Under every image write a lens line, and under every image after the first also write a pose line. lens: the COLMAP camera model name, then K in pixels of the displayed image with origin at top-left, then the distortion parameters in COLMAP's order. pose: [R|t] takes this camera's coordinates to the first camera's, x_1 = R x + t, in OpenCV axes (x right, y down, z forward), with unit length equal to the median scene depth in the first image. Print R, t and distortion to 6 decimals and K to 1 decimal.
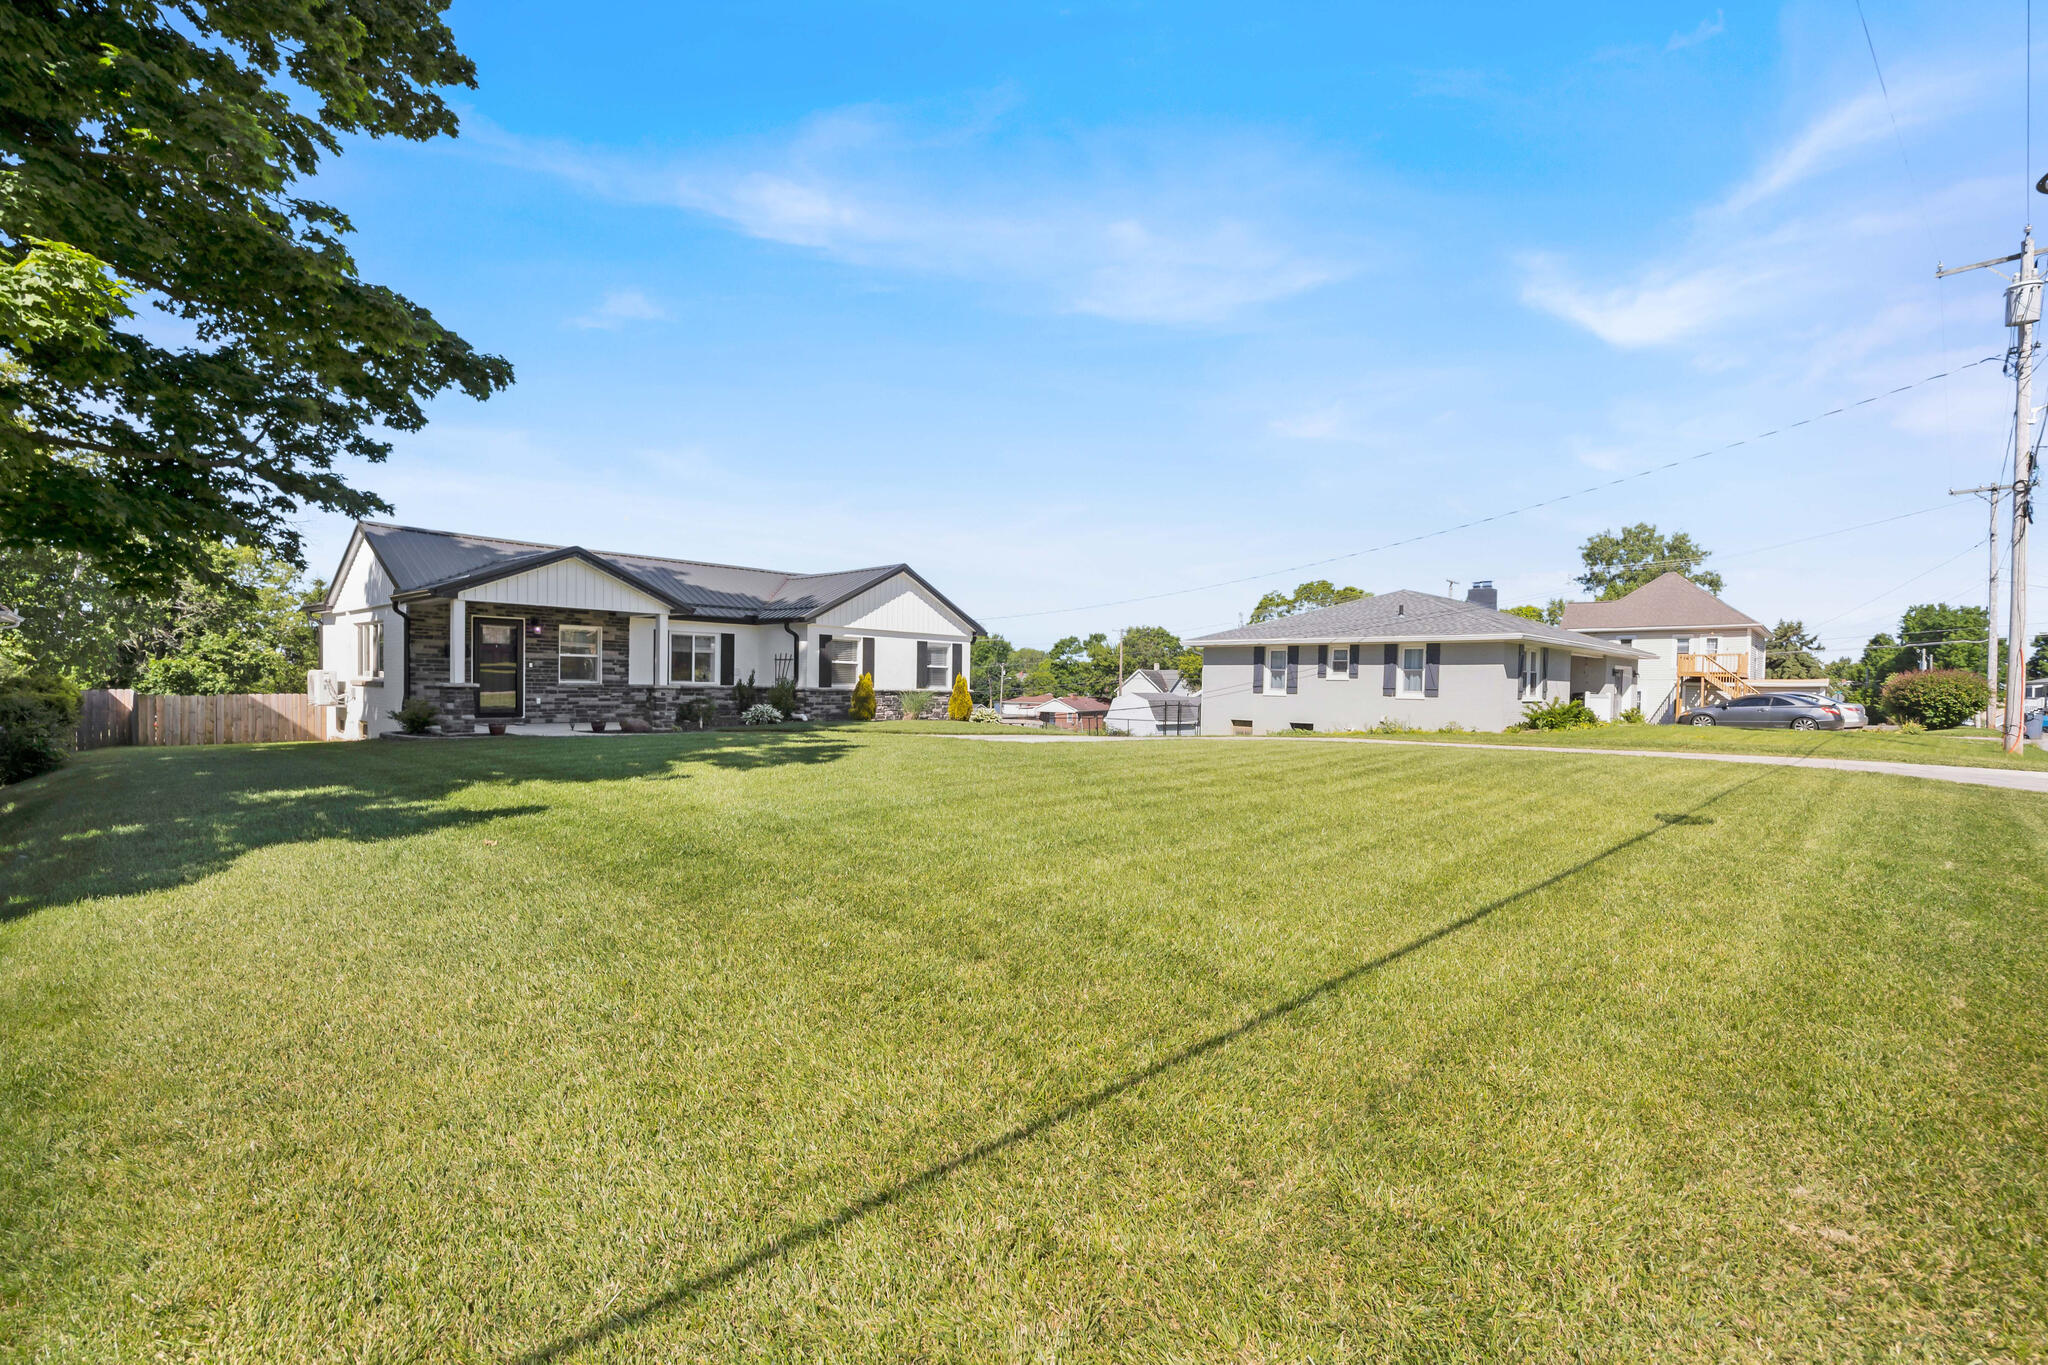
lens RADIAL K [[918.0, 0, 1026.4], [0, 918.0, 691.6], [0, 0, 1]] dist [-0.019730, -0.000258]
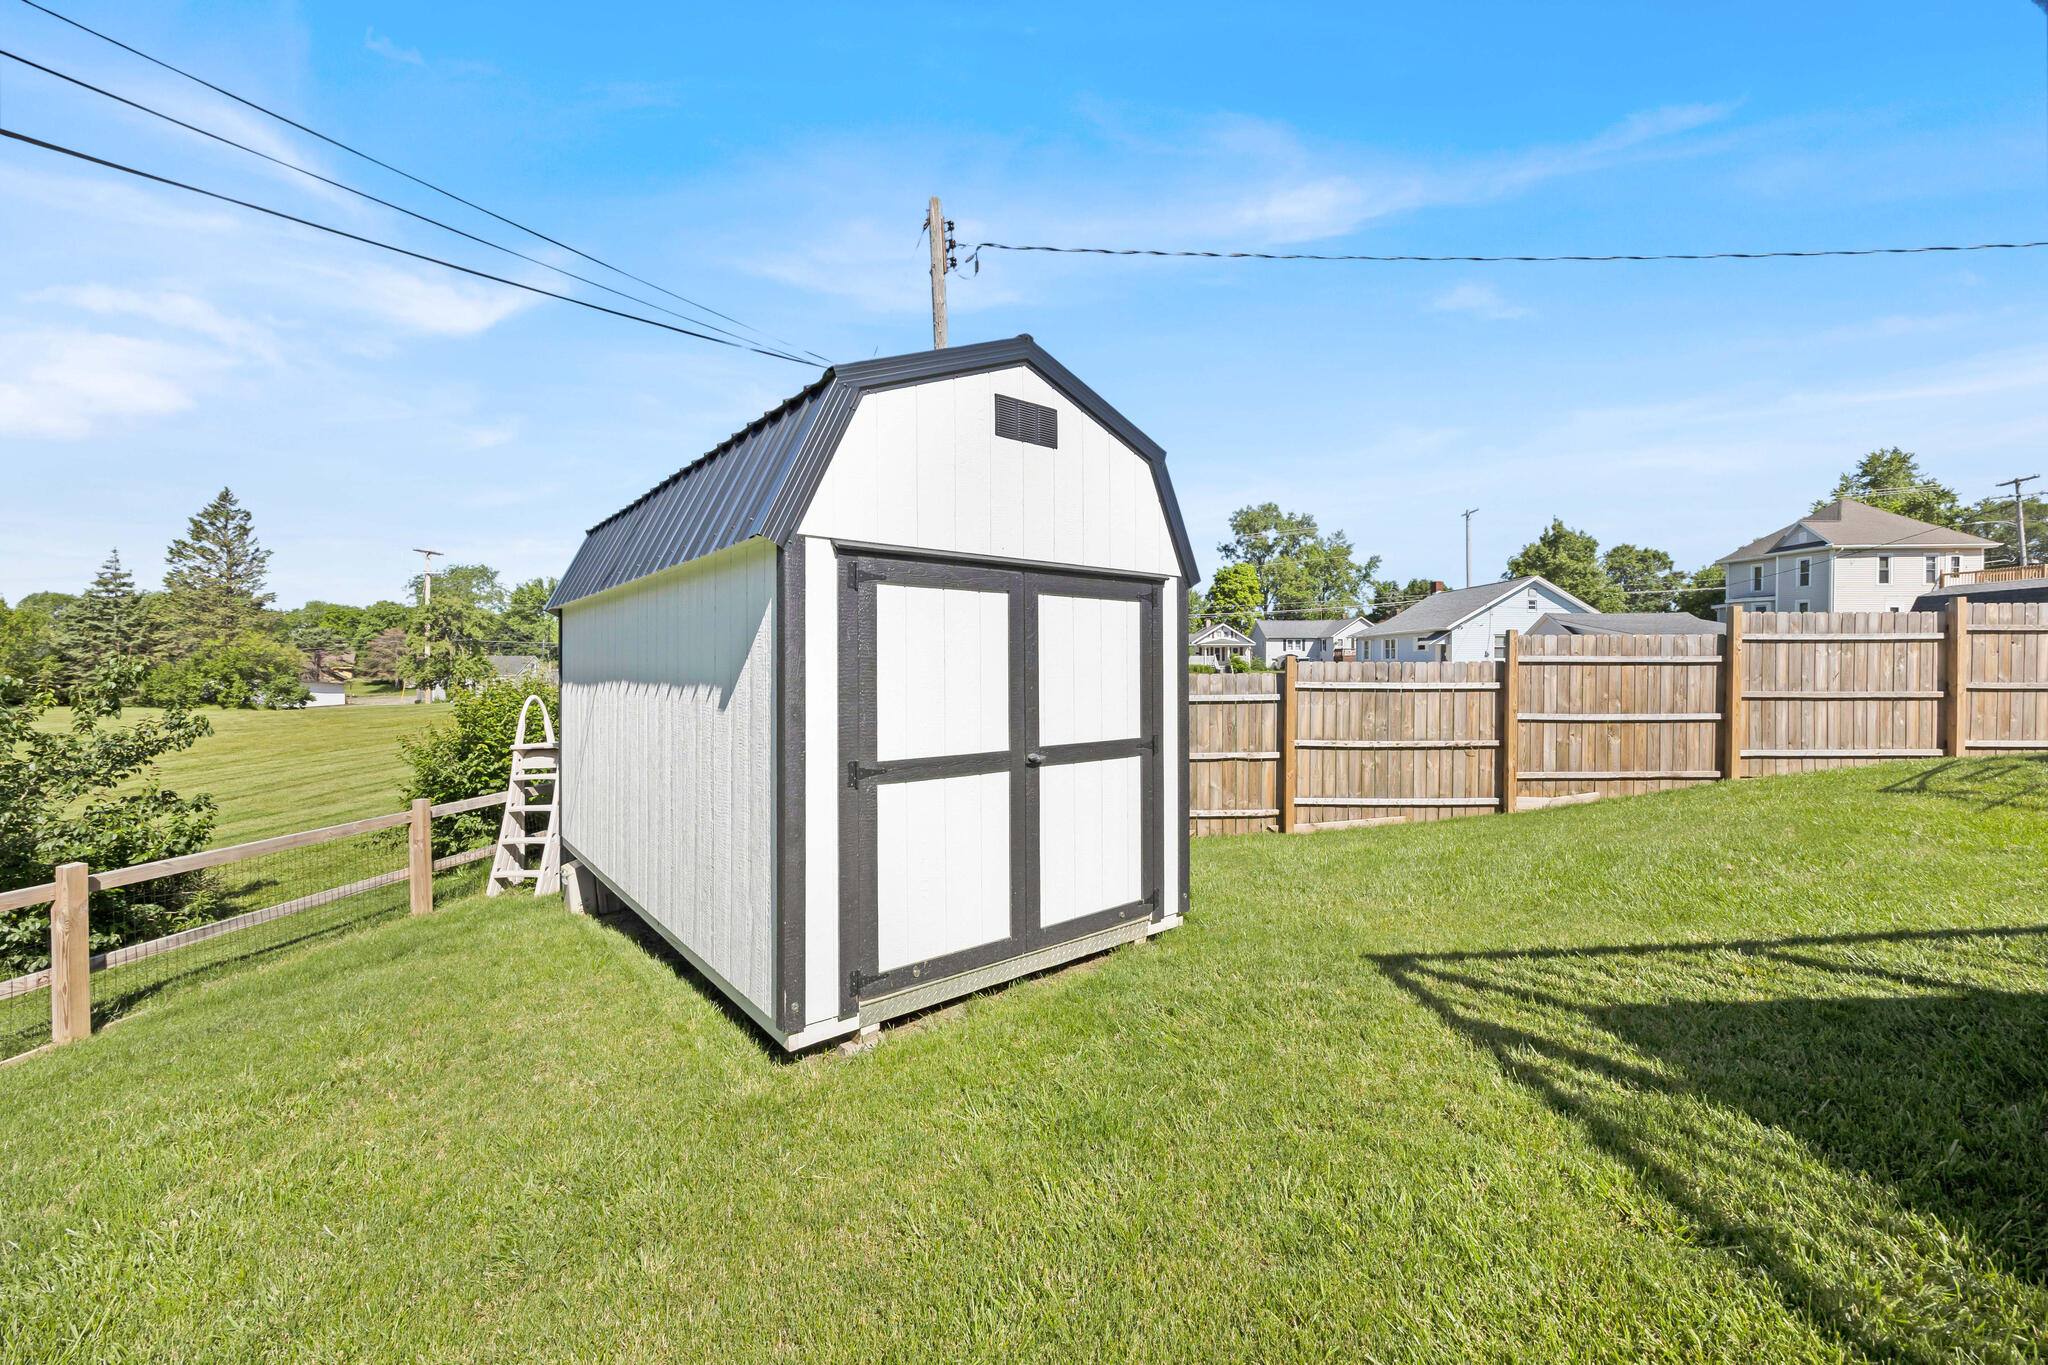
lens RADIAL K [[800.0, 0, 1016.7], [0, 800.0, 669.8], [0, 0, 1]] dist [-0.003993, -0.000197]
pose [[0.759080, -0.025777, 0.650486, -1.378461], [0.020831, 0.999666, 0.015305, 0.074152], [-0.650663, 0.001932, 0.759364, 2.020500]]
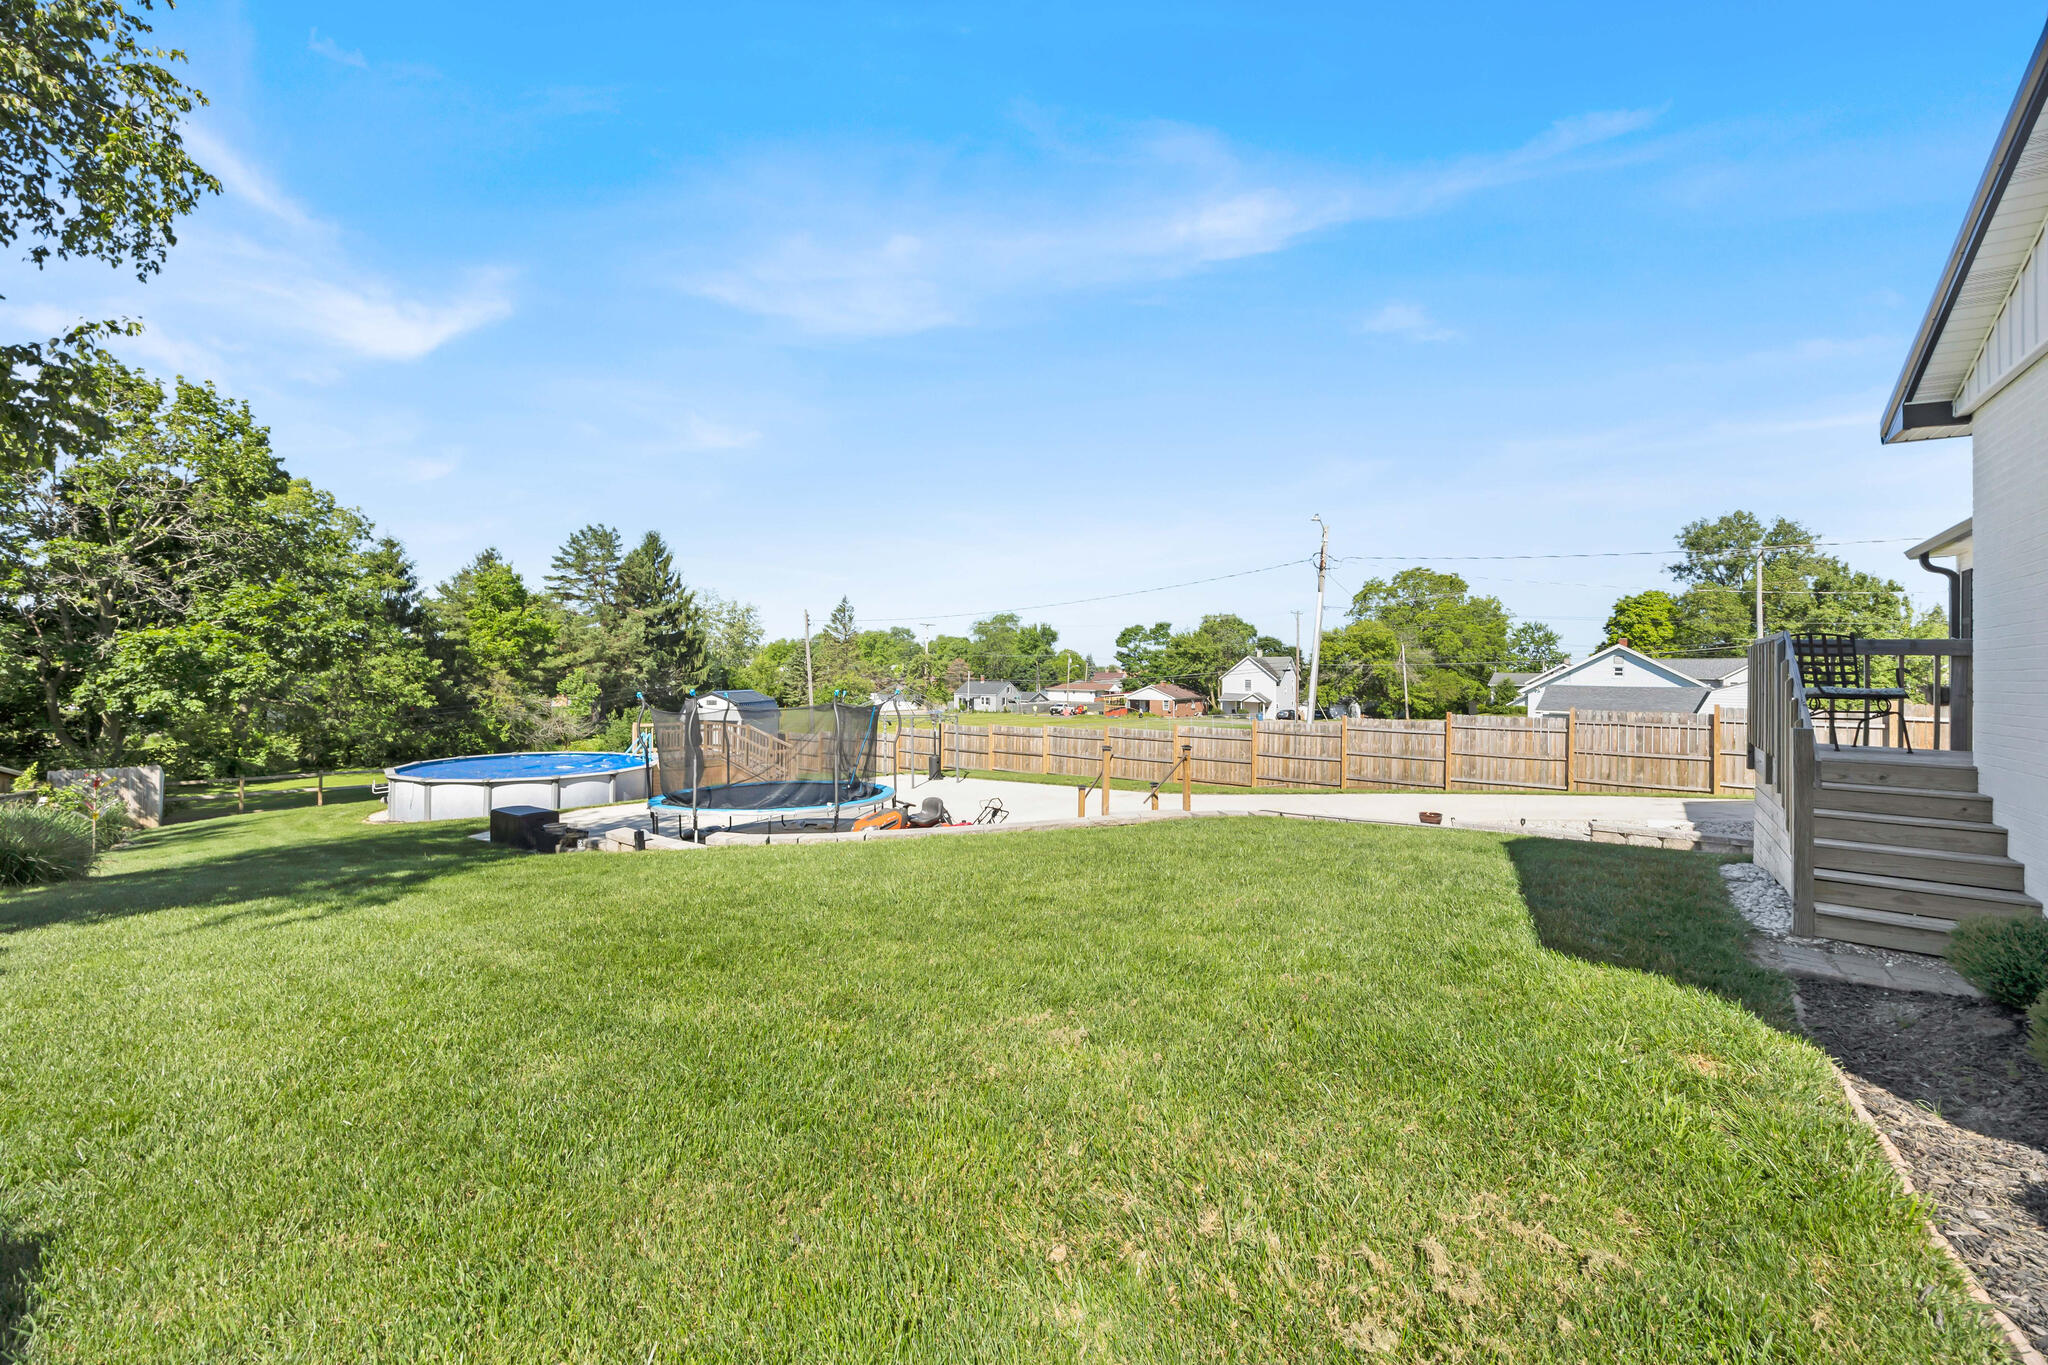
lens RADIAL K [[780.7, 0, 1026.6], [0, 780.7, 675.6], [0, 0, 1]] dist [-0.001732, -0.000037]
pose [[0.998285, -0.003992, 0.058398, -0.839887], [0.004182, 0.999986, -0.003142, -0.010290], [-0.058384, 0.003381, 0.998288, 0.884287]]
